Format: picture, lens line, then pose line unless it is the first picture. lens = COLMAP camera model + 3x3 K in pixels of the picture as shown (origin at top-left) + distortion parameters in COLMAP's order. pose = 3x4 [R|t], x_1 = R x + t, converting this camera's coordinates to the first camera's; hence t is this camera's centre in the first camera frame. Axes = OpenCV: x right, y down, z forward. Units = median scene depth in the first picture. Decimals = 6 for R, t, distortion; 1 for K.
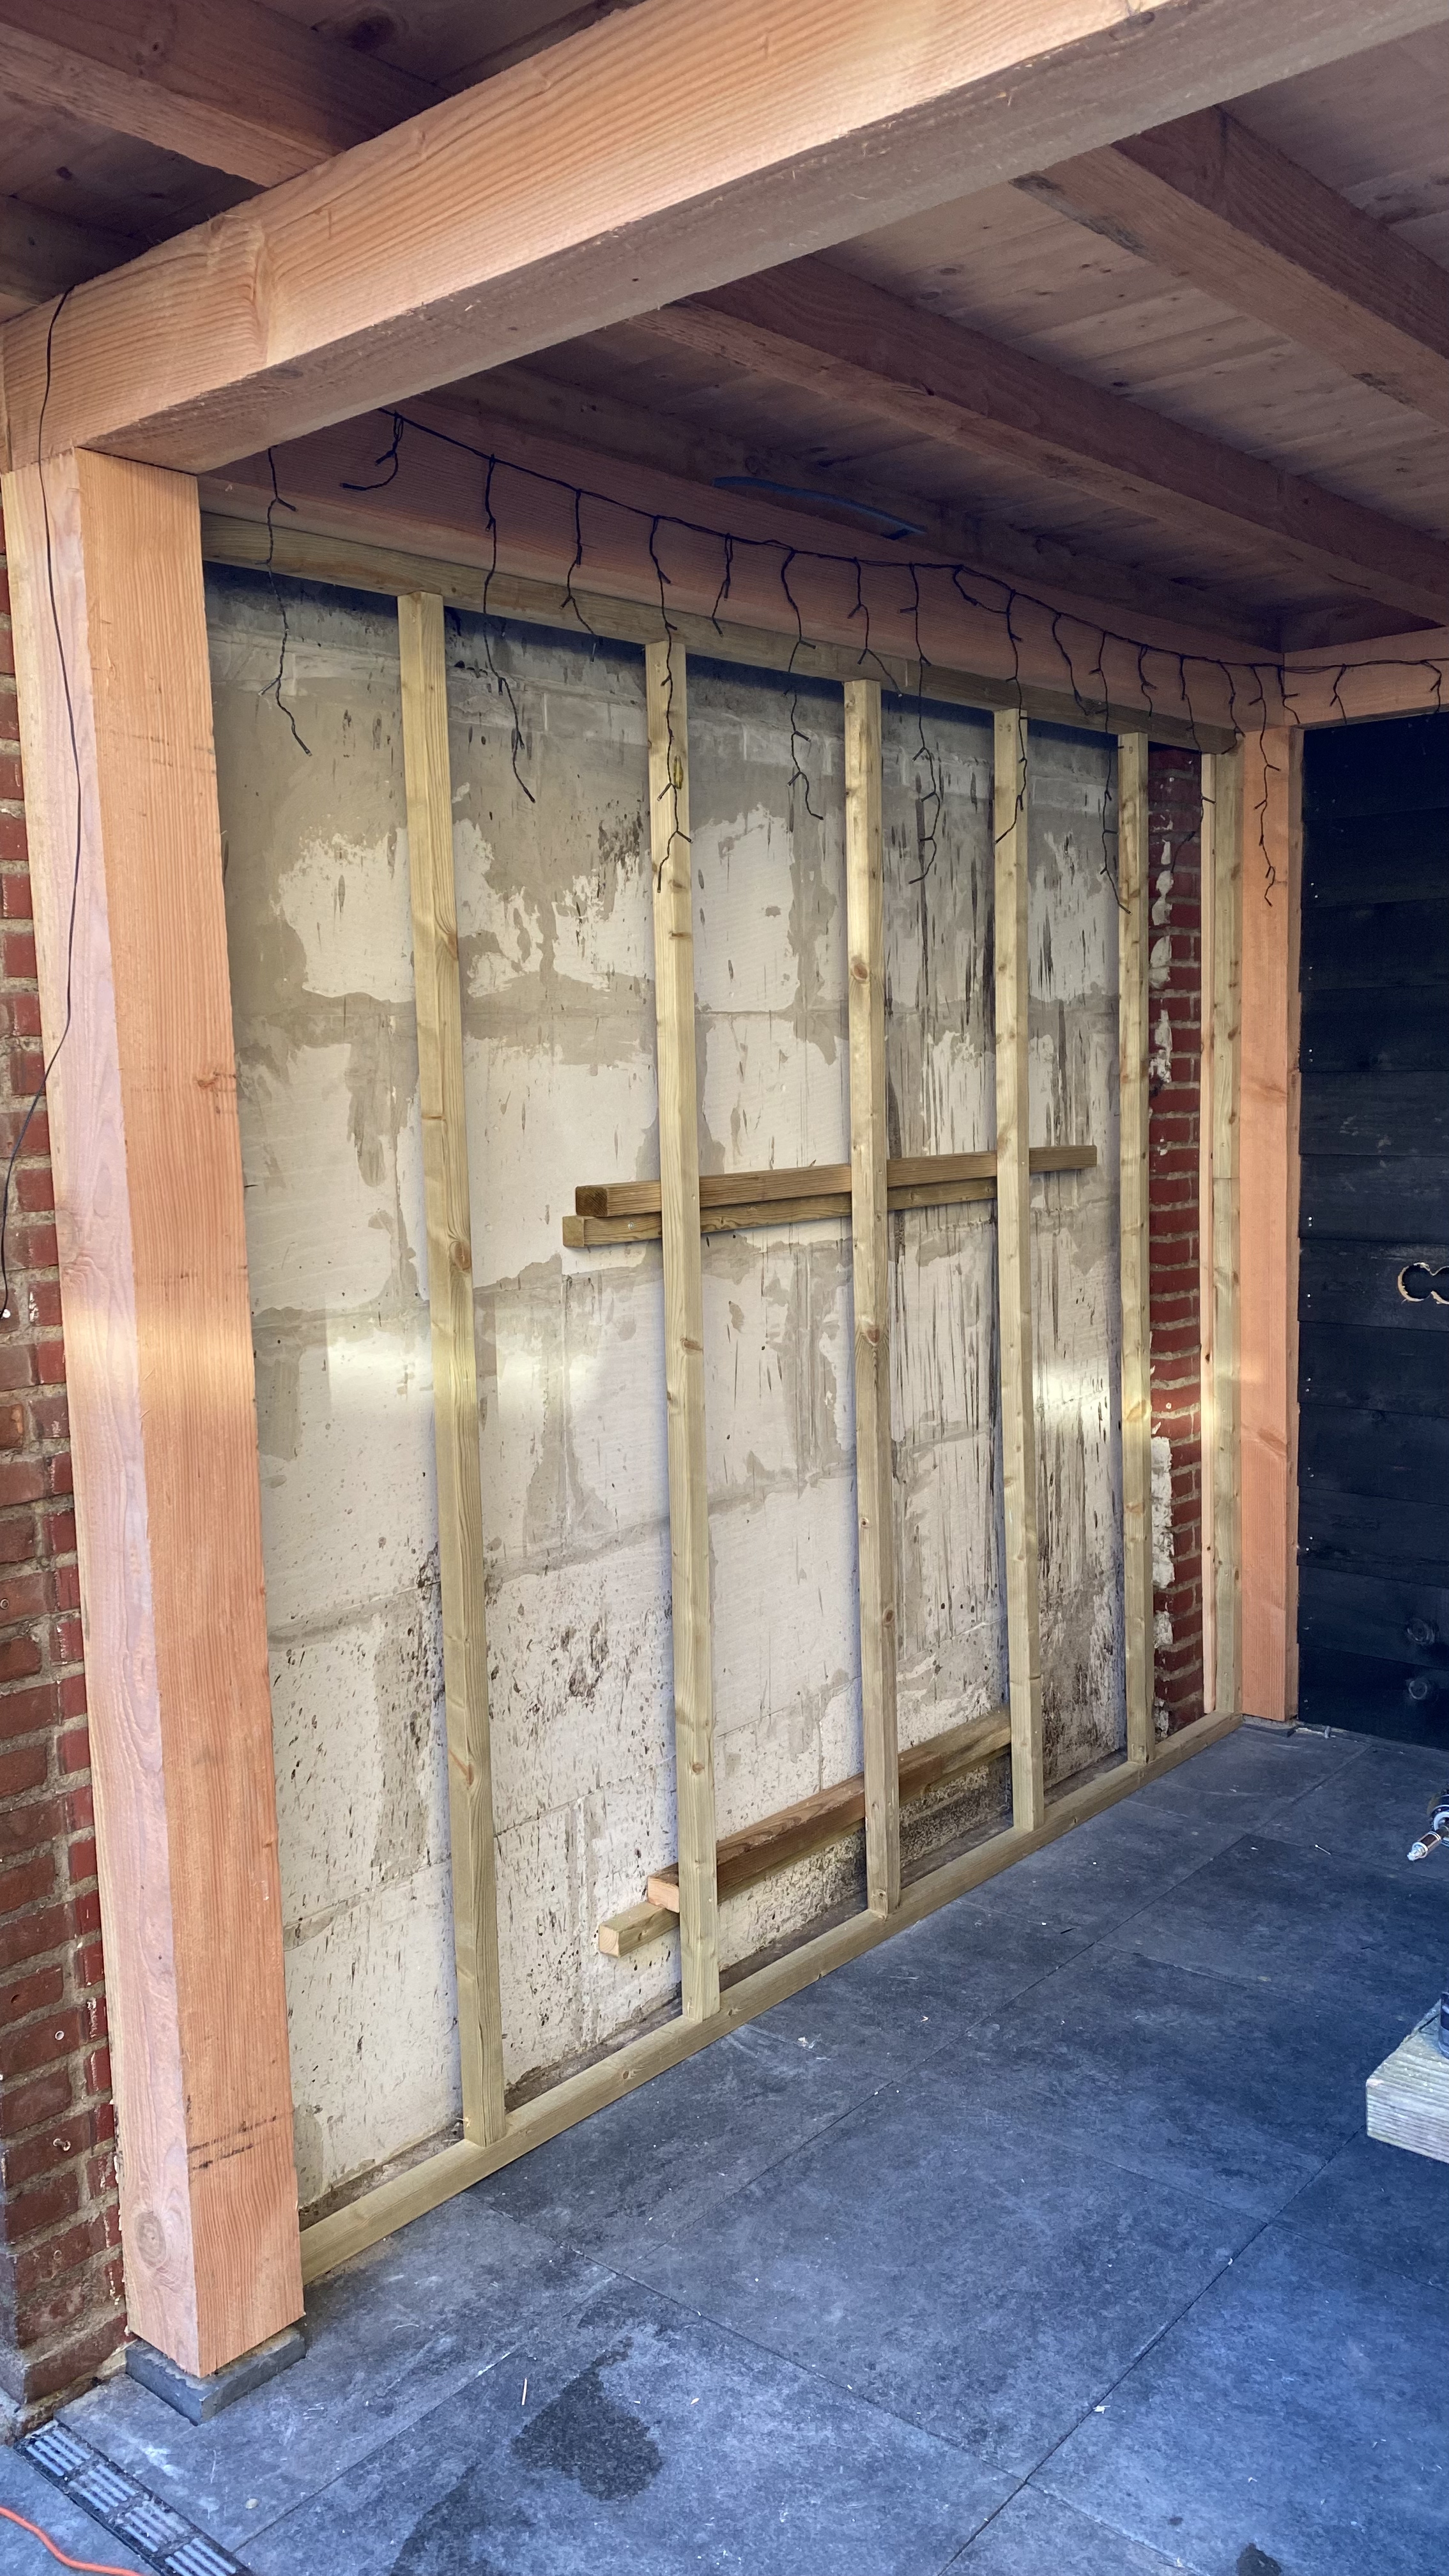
lens RADIAL K [[1944.9, 0, 736.0], [0, 1944.9, 1277.2], [0, 0, 1]] dist [0.035988, -0.001009]
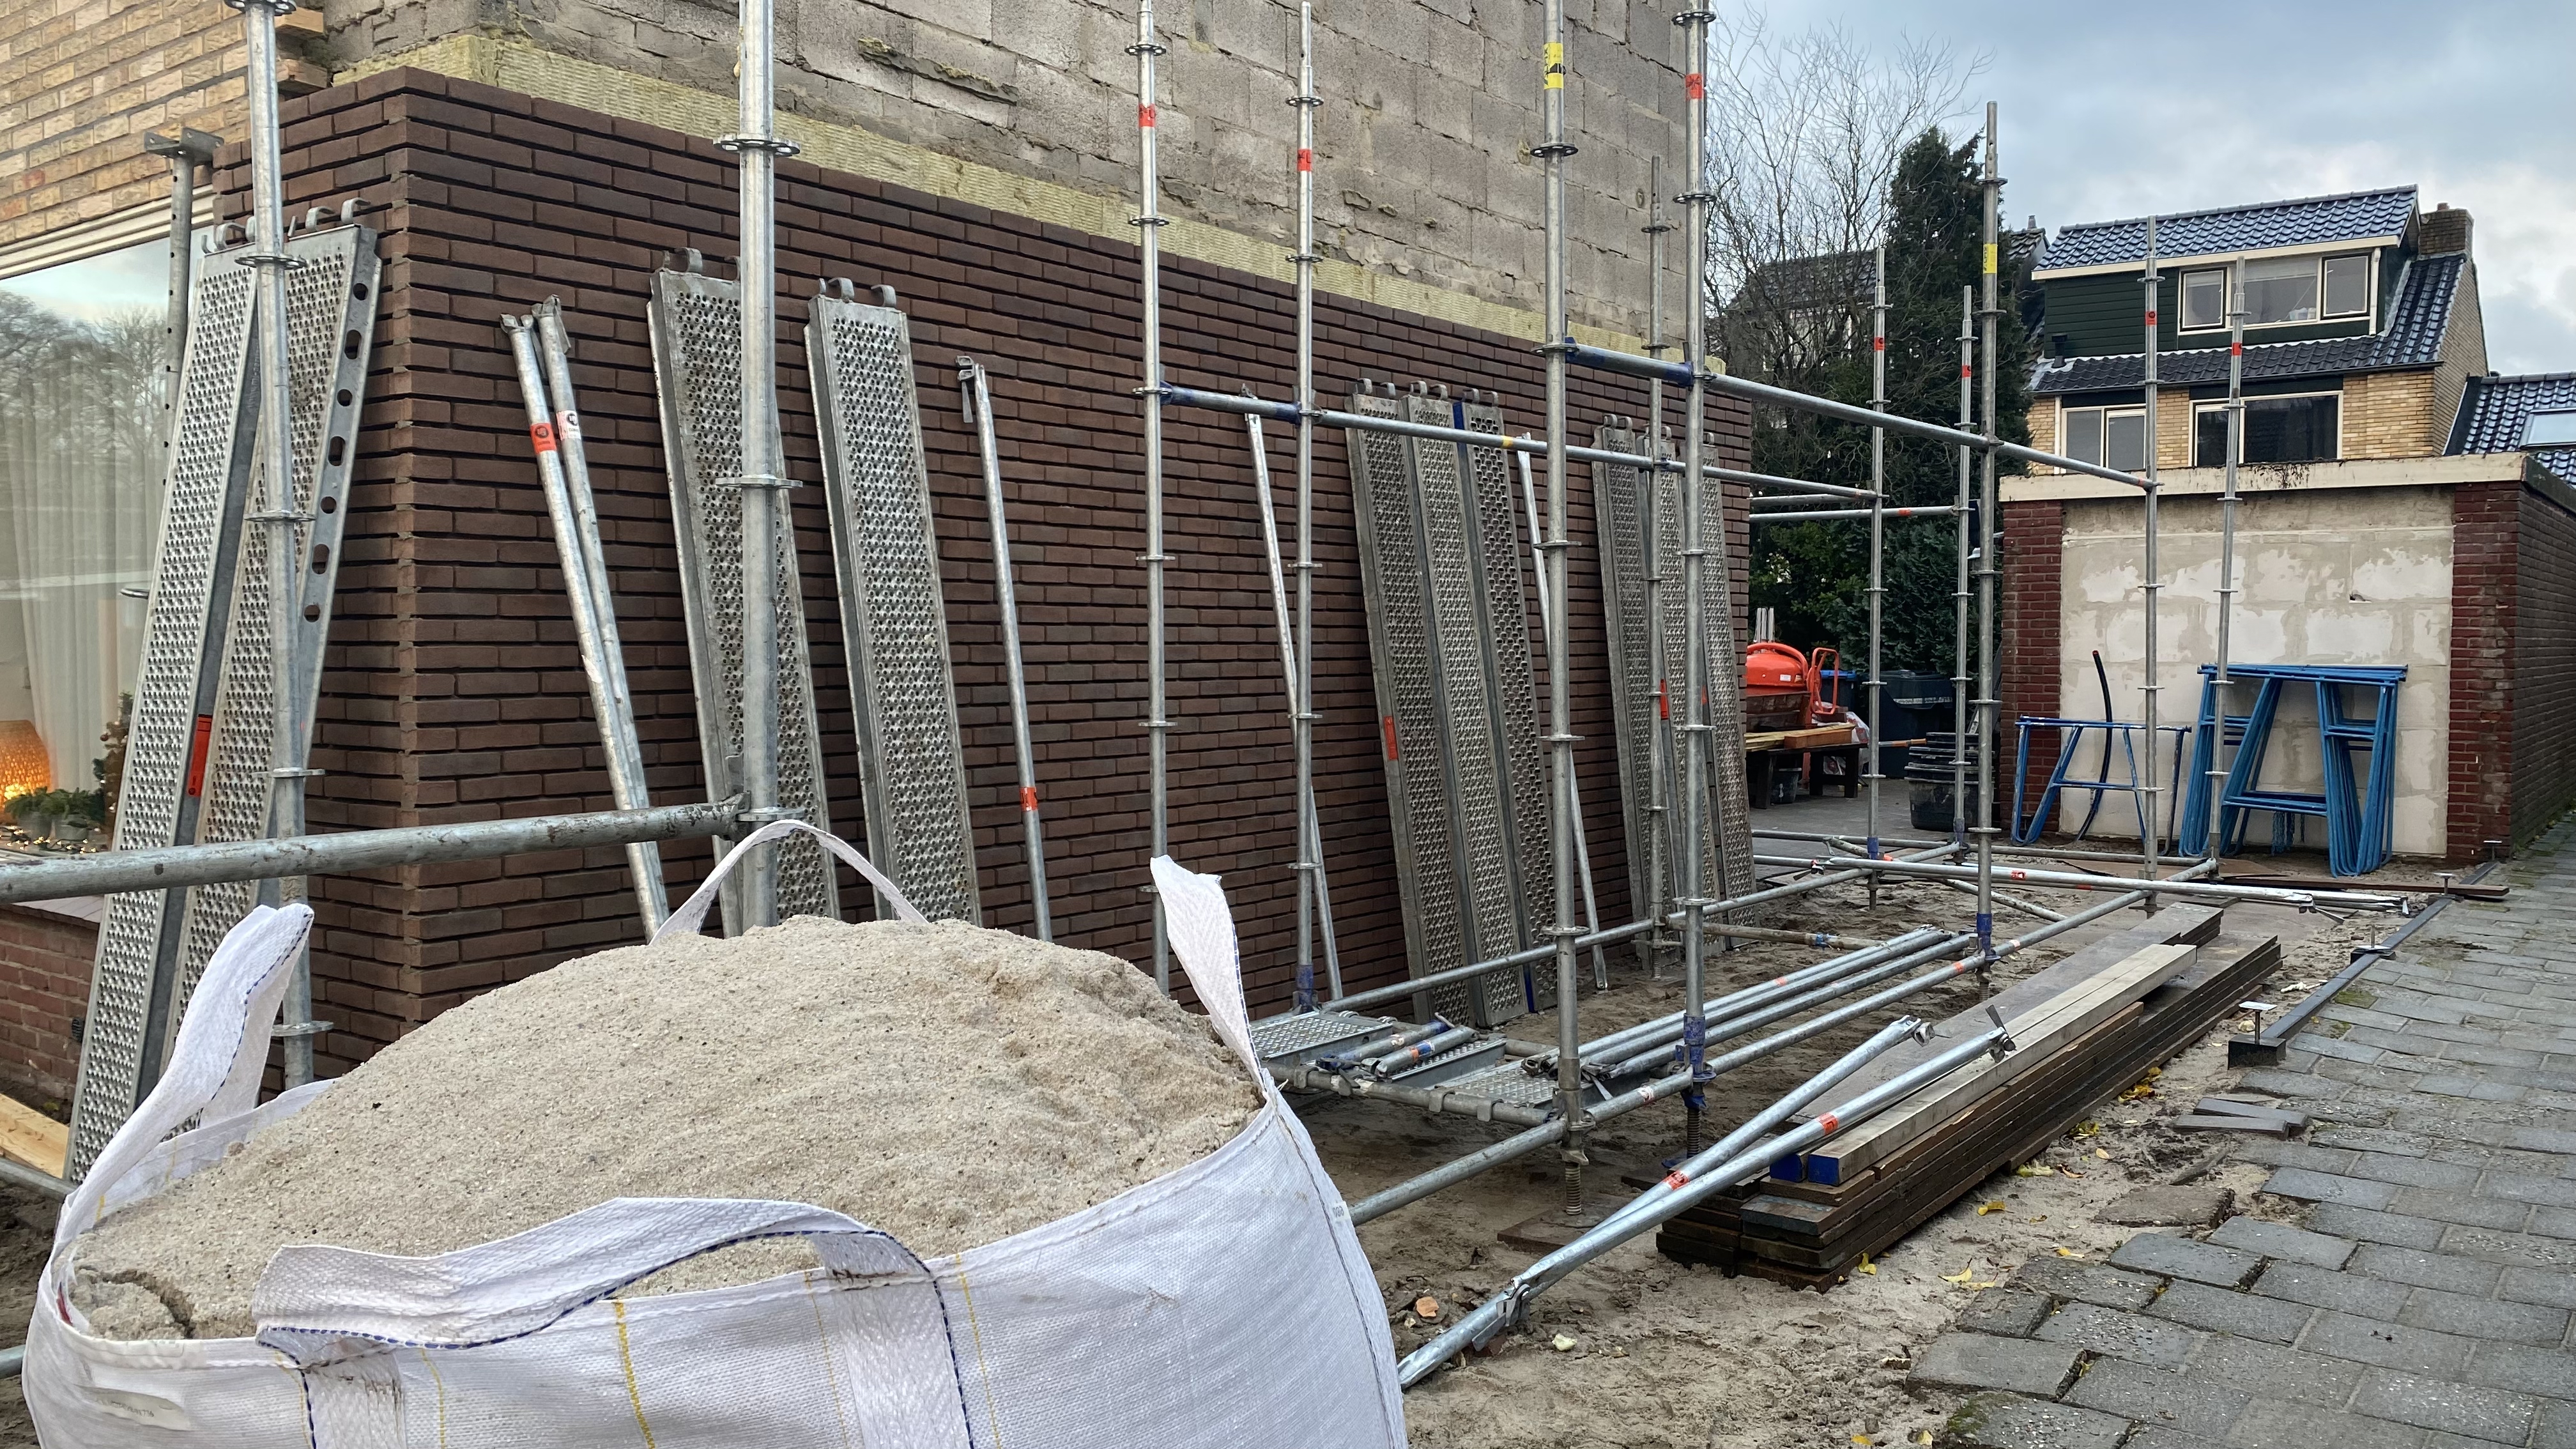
lens RADIAL K [[1994.3, 0, 1286.6], [0, 1994.3, 713.0], [0, 0, 1]] dist [0.009427, -0.001122]
pose [[0.062052, 0.066391, -0.995862, 4.471088], [-0.118606, 0.991205, 0.058690, 0.086214], [0.991001, 0.114474, 0.069380, -1.334999]]
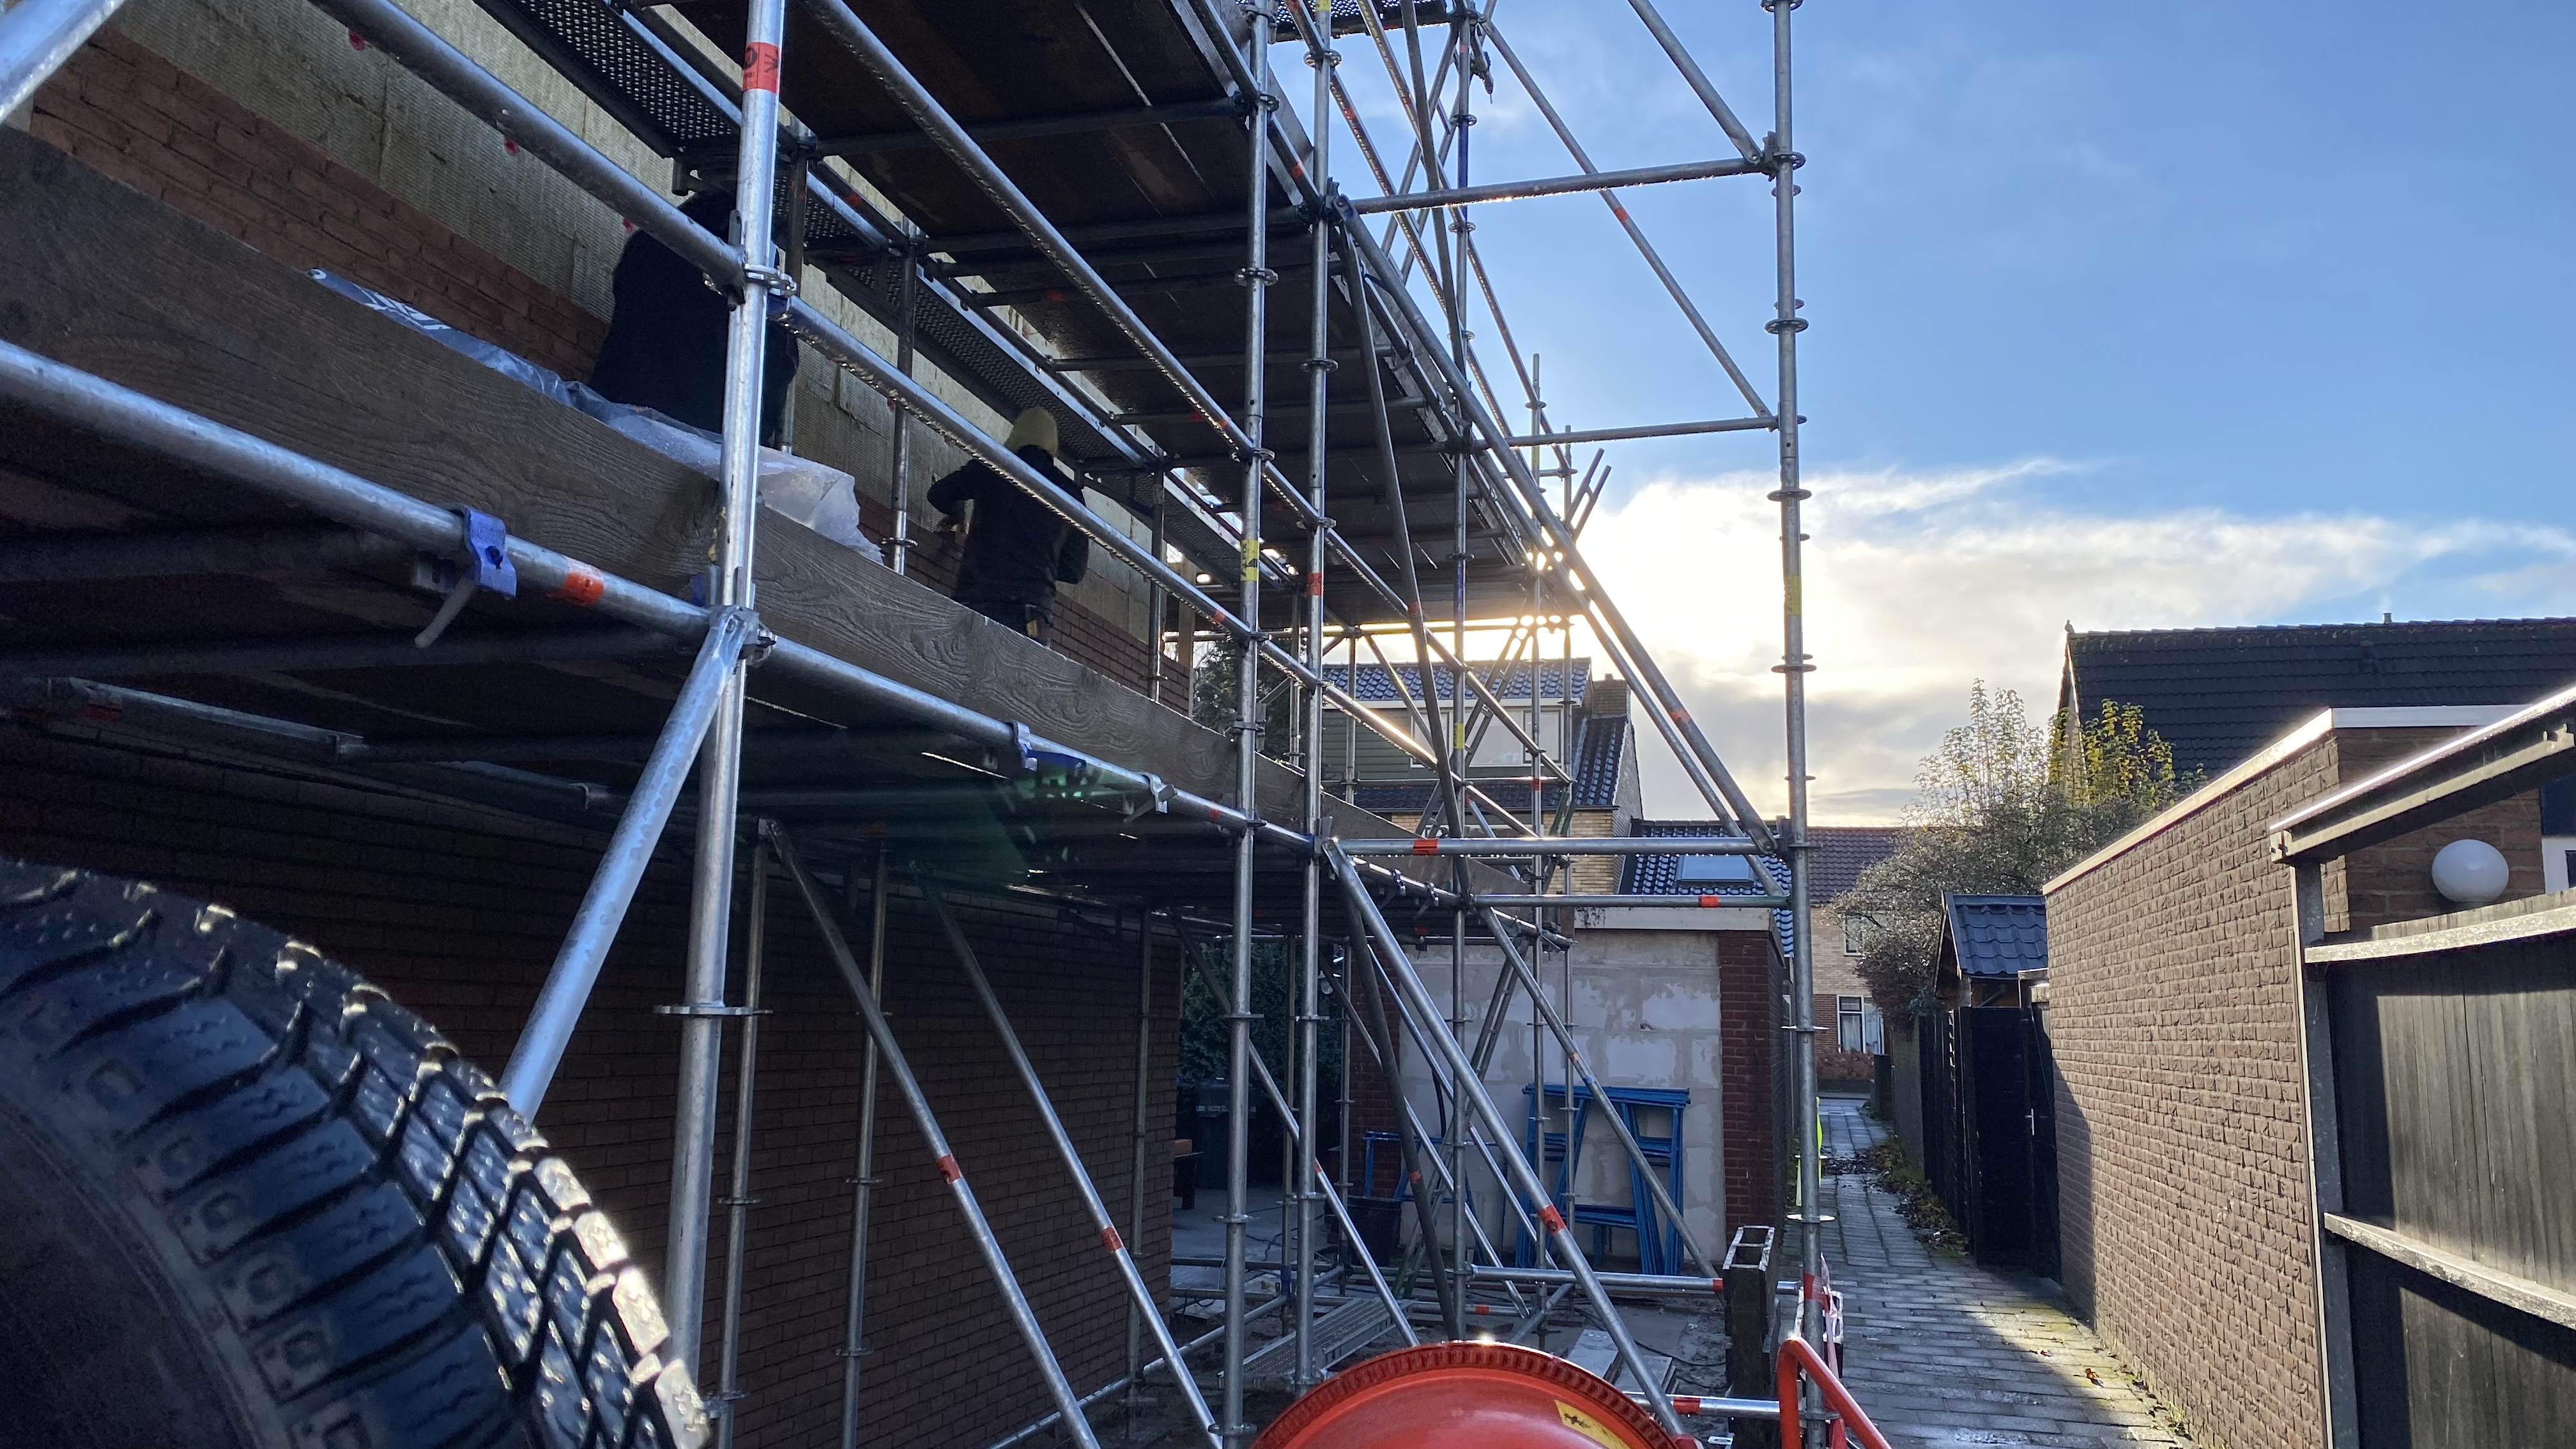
lens RADIAL K [[1963.3, 0, 1276.8], [0, 1963.3, 713.5], [0, 0, 1]] dist [0.093550, -0.100901]
pose [[0.430591, -0.101100, -0.896867, 4.331272], [-0.139454, 0.974320, -0.176784, 0.052534], [0.891708, 0.201193, 0.405435, -1.714664]]
